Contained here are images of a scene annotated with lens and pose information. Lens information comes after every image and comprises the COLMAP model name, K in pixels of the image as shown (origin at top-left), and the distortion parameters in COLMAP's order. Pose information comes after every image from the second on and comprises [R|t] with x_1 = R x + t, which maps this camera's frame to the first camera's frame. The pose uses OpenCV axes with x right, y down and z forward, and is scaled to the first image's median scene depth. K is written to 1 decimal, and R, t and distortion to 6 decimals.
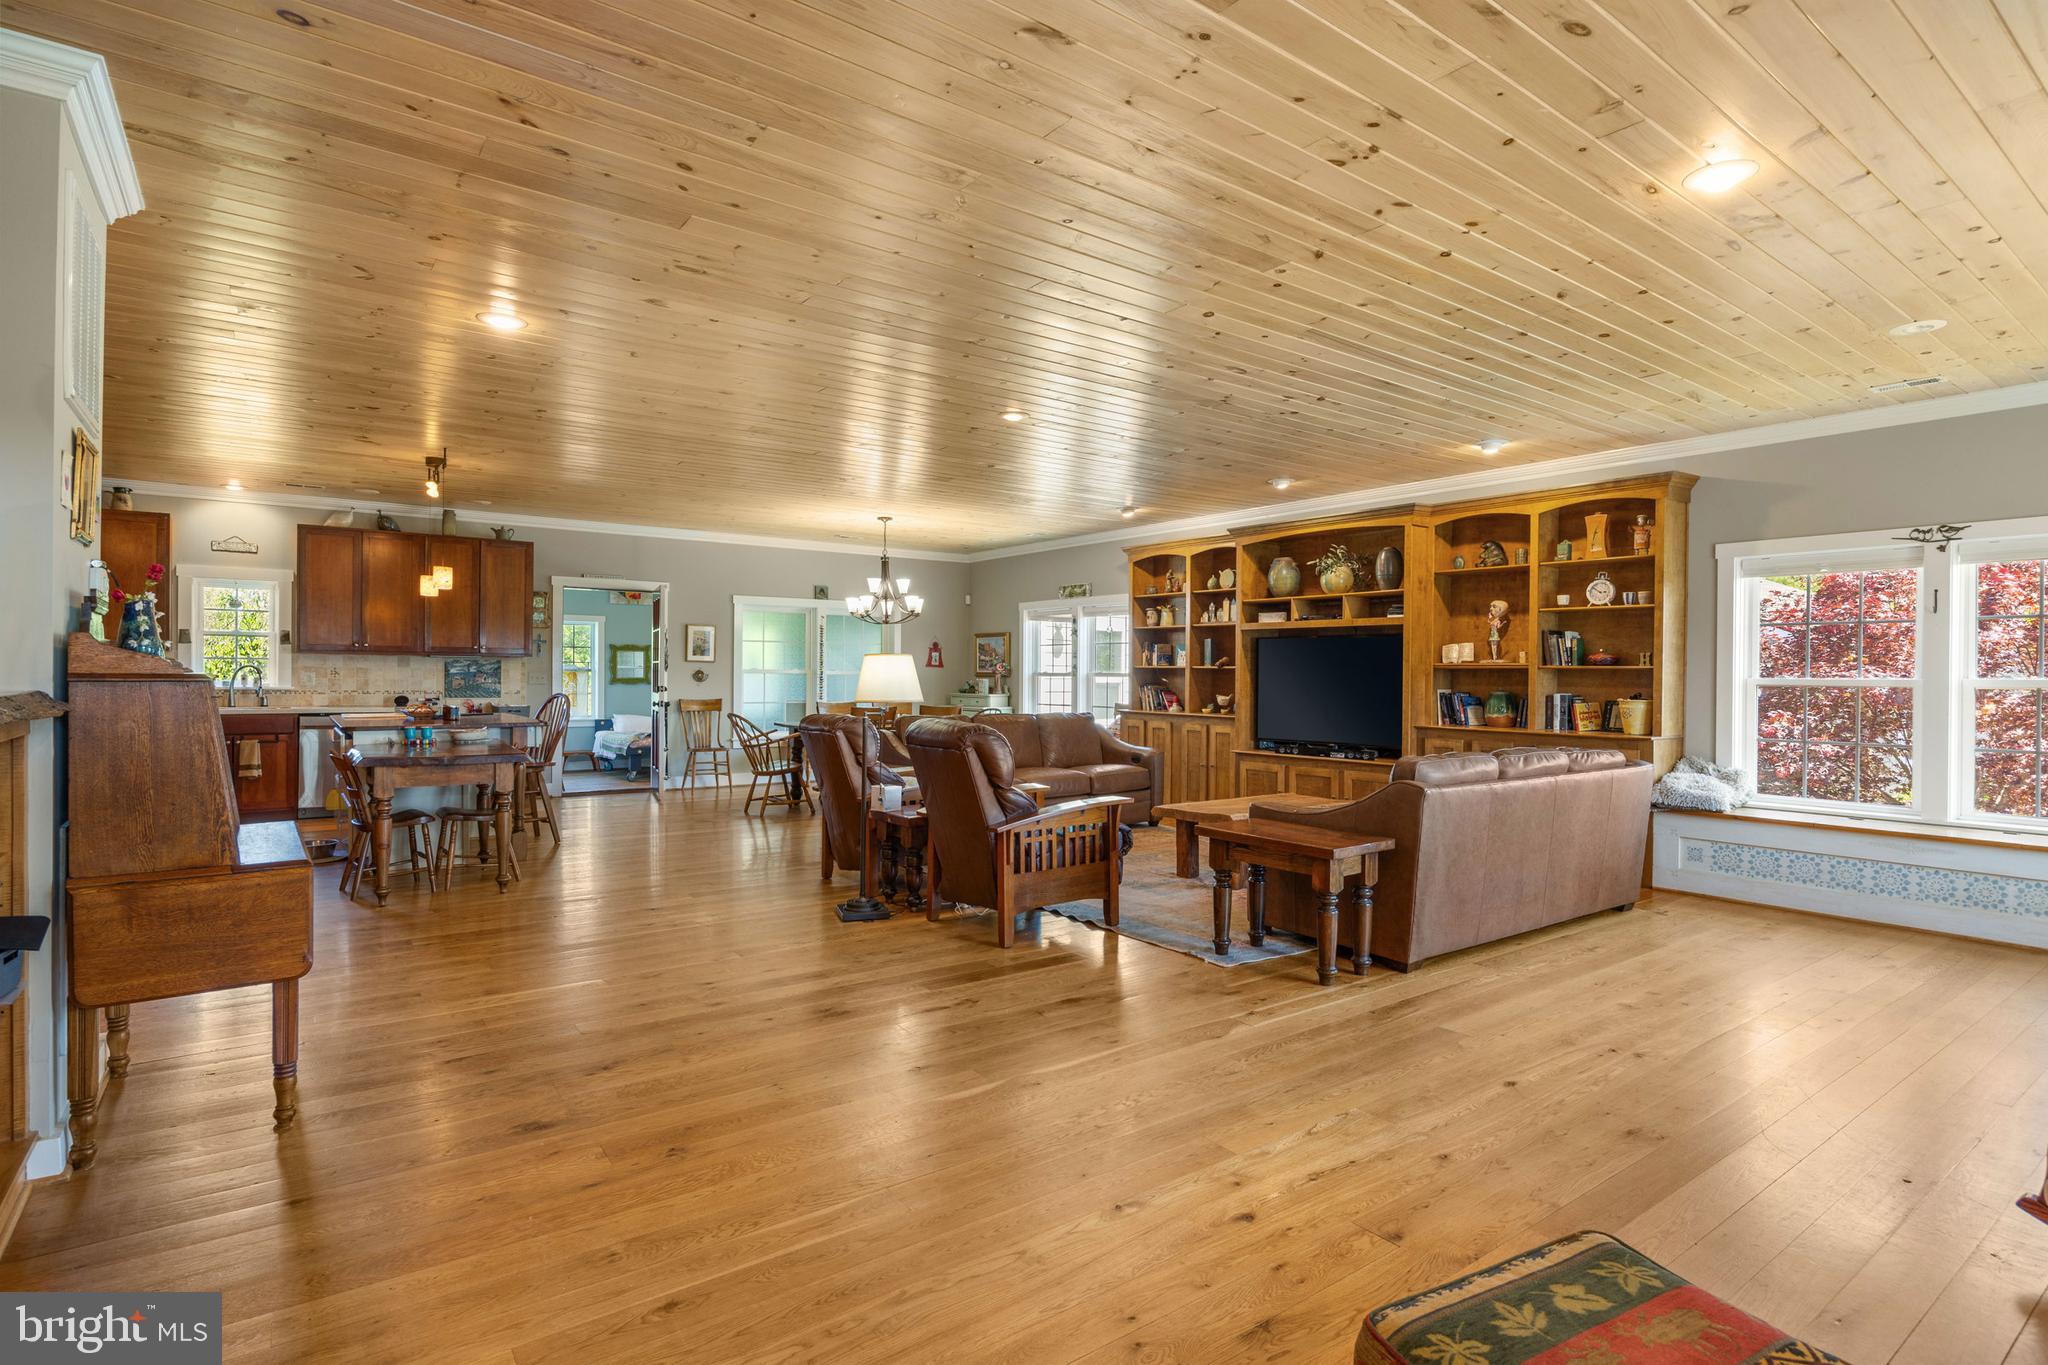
lens RADIAL K [[1026.7, 0, 1021.6], [0, 1026.7, 680.4], [0, 0, 1]] dist [-0.001689, -0.000055]
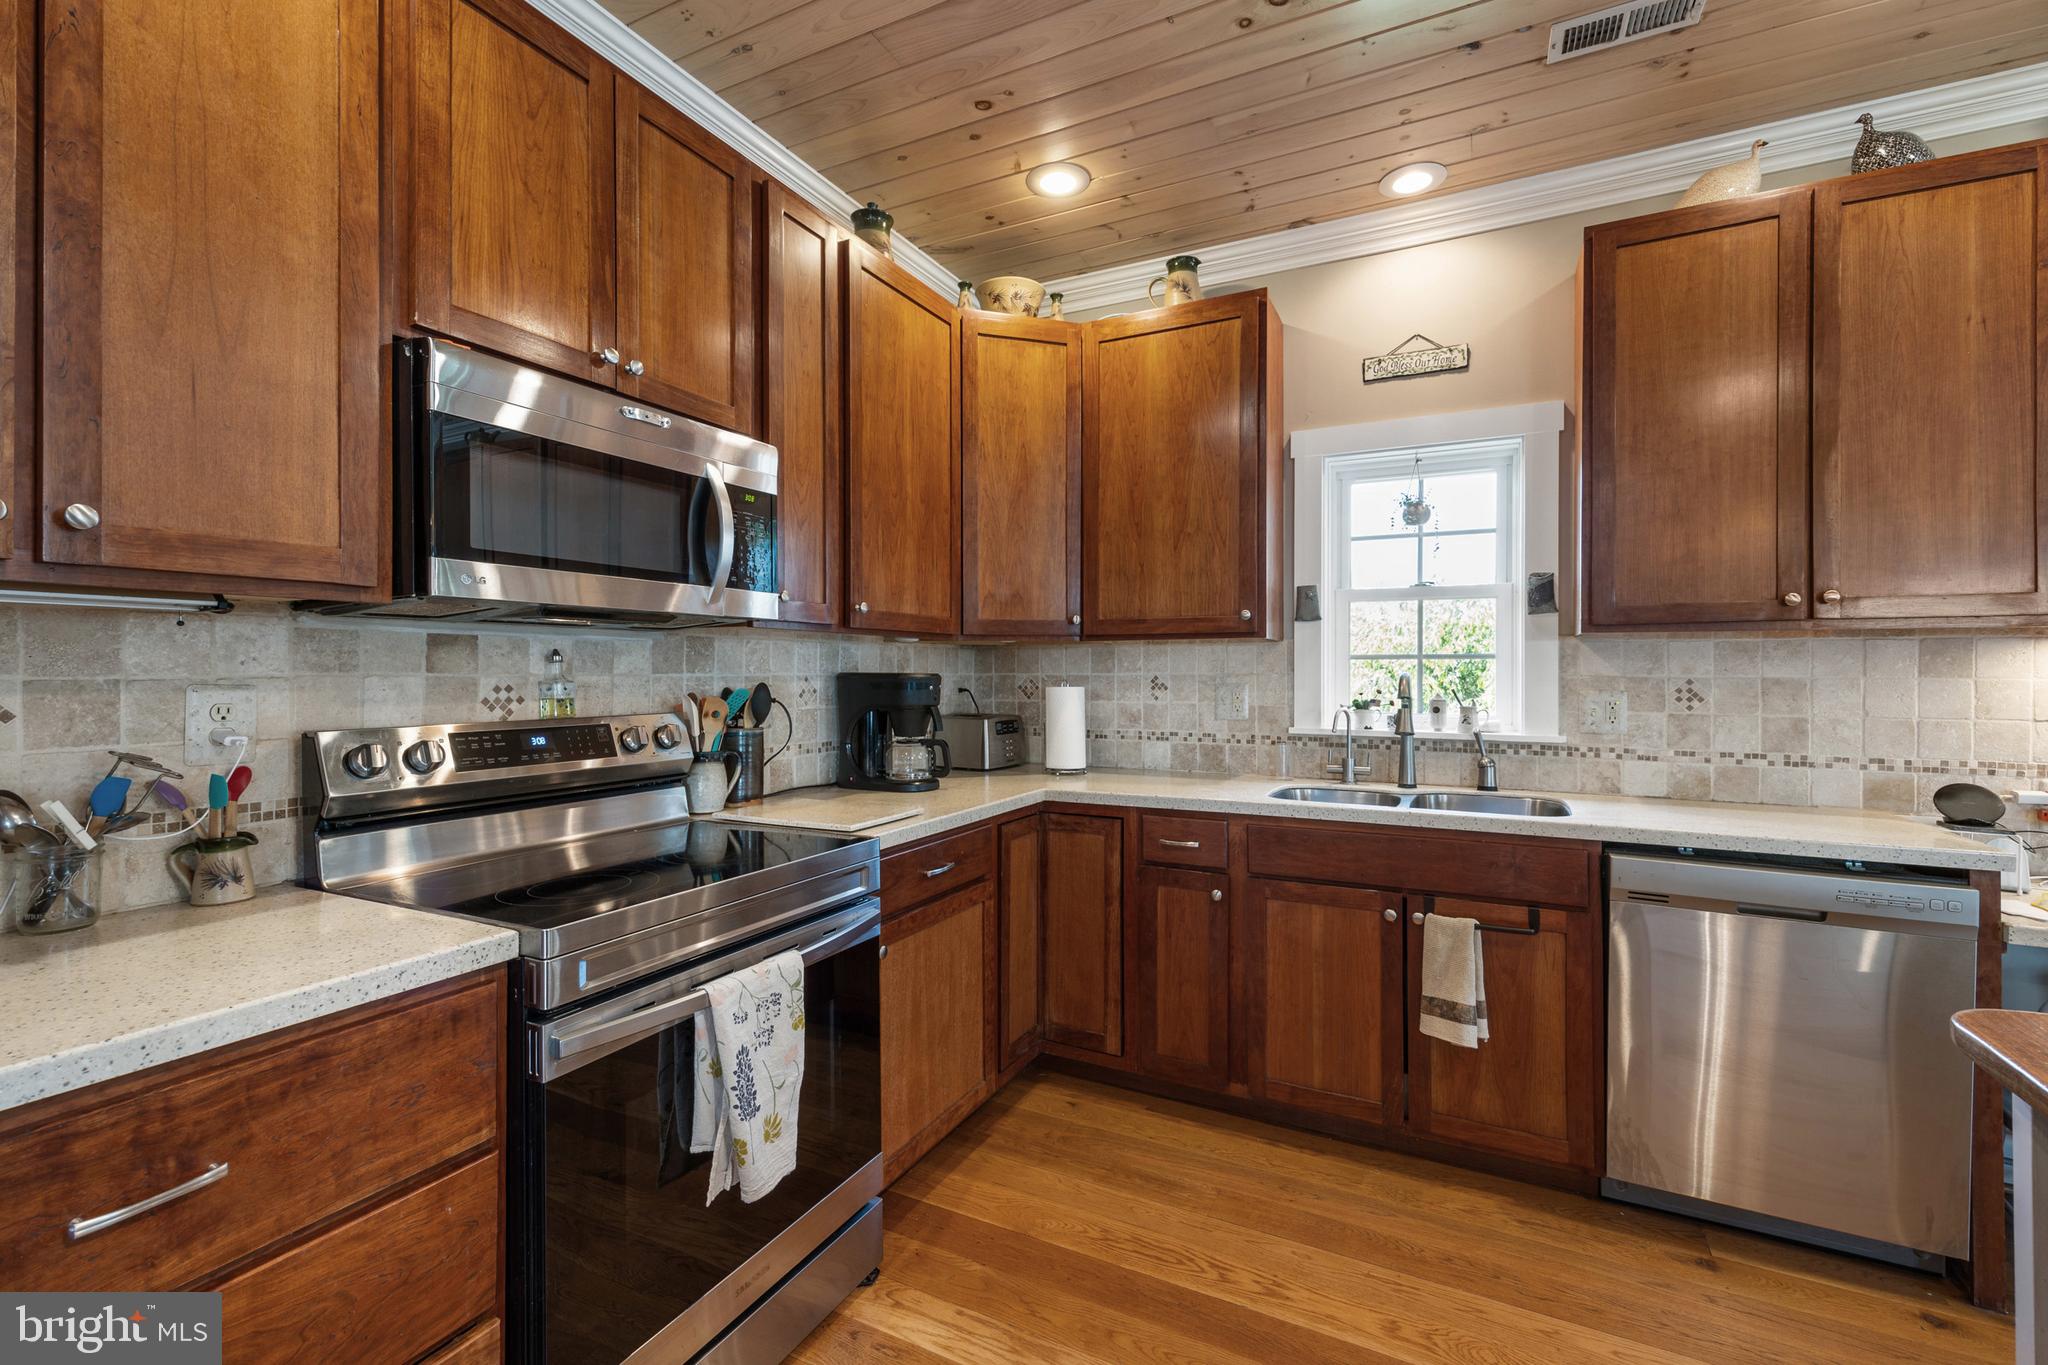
lens RADIAL K [[873.7, 0, 1022.1], [0, 873.7, 677.2], [0, 0, 1]] dist [0.001425, -0.000116]
pose [[0.451254, -0.007606, -0.892363, -0.540461], [-0.004972, 0.999927, -0.011037, -0.009398], [0.892382, 0.009417, 0.451183, 0.718859]]
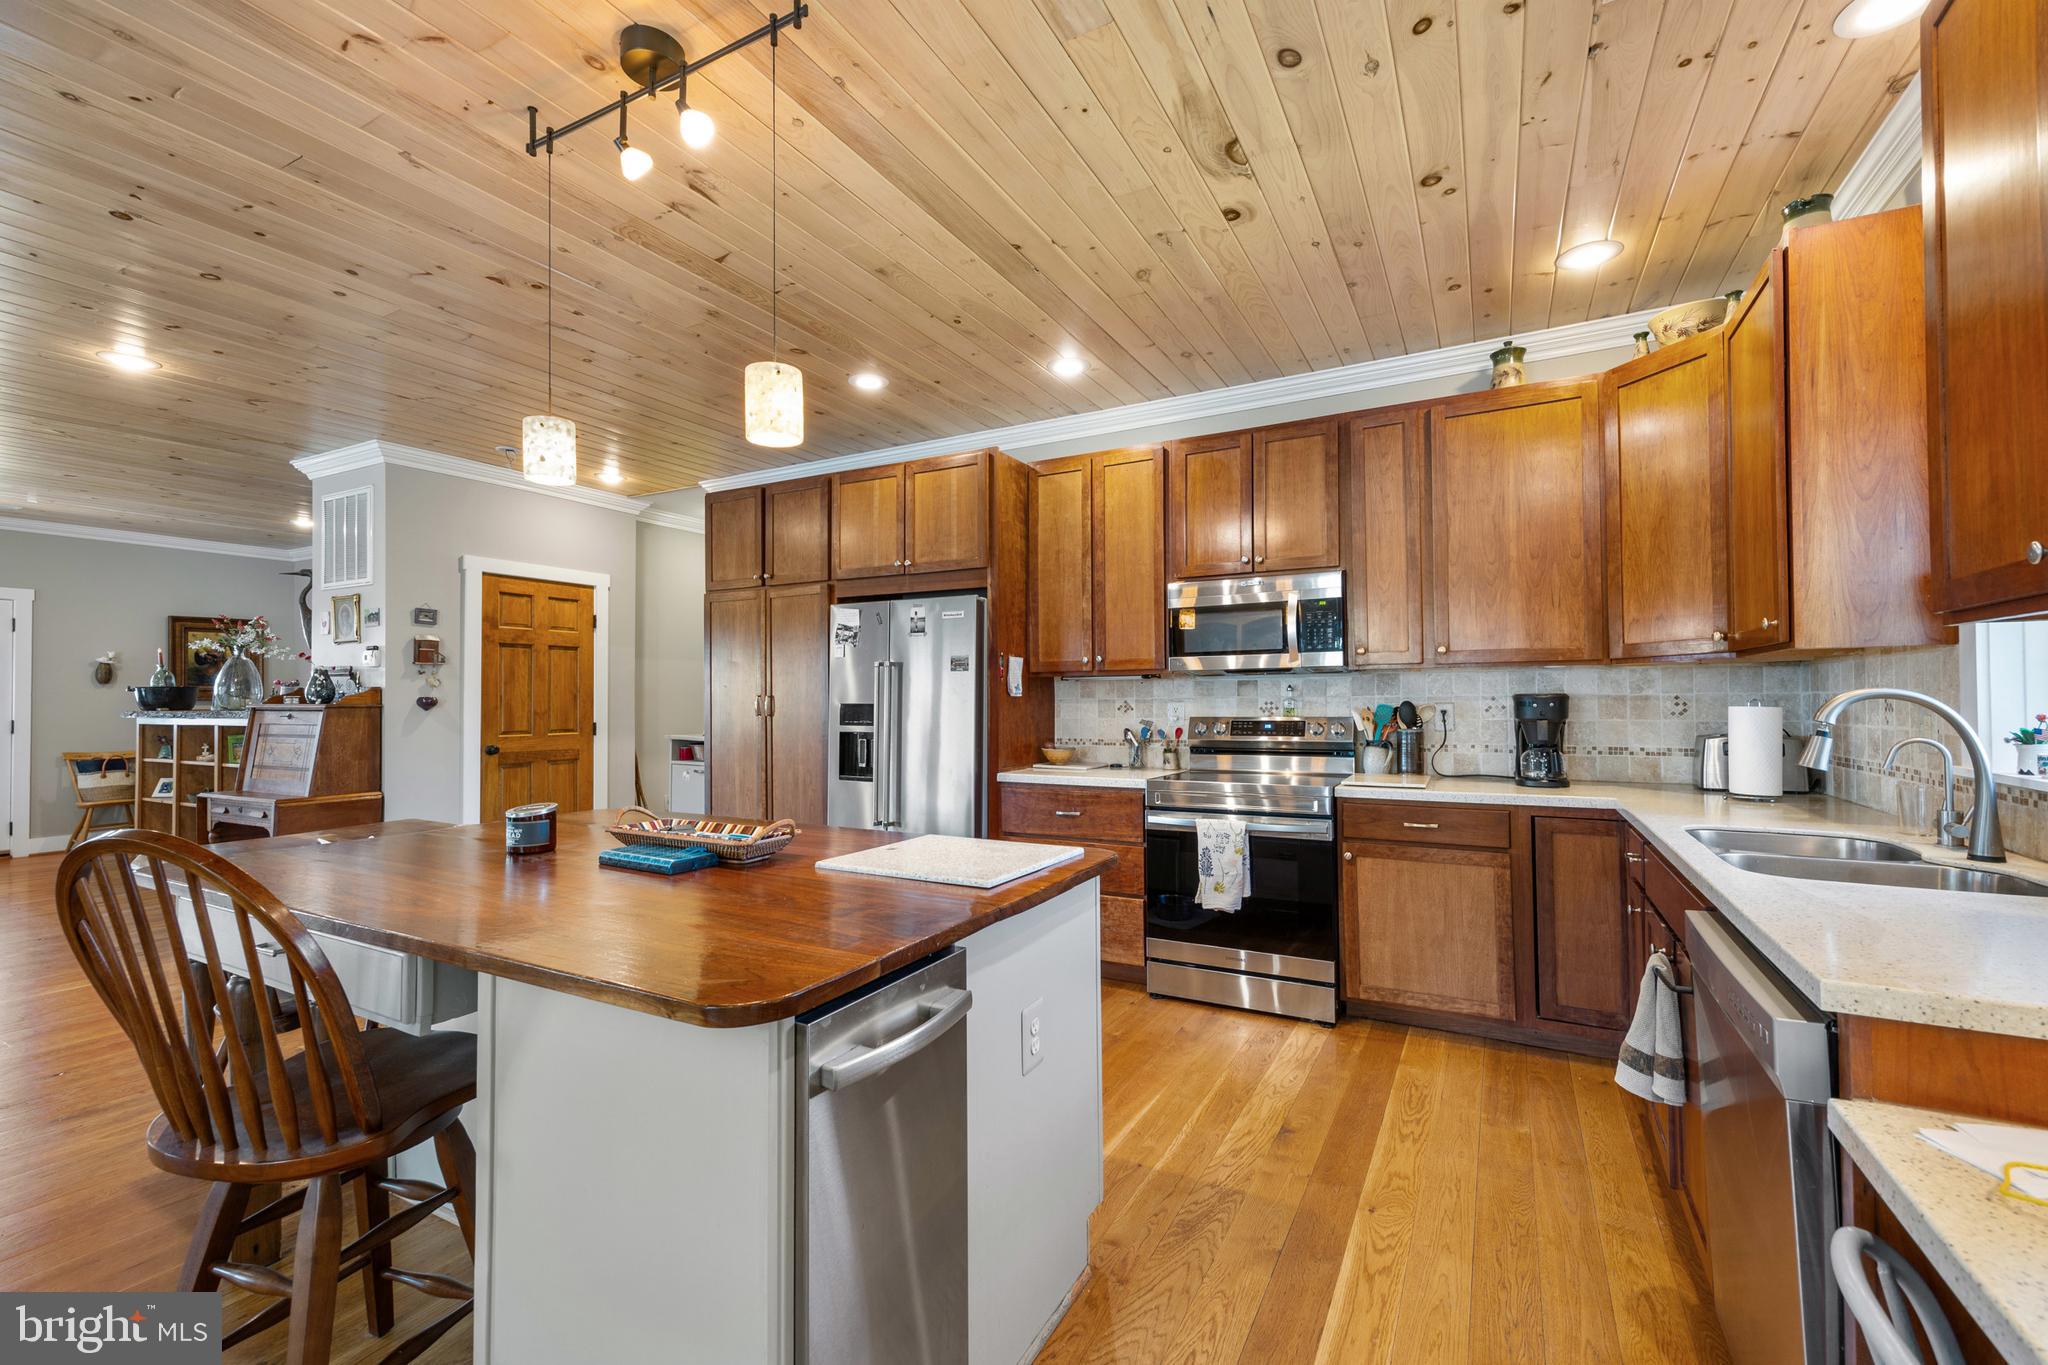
lens RADIAL K [[873.7, 0, 1026.3], [0, 873.7, 685.0], [0, 0, 1]] dist [0.001425, -0.000116]
pose [[-0.902857, -0.011418, -0.429788, -0.456175], [-0.007023, 0.999906, -0.011812, -0.011727], [0.429883, -0.007646, -0.902852, 1.092486]]
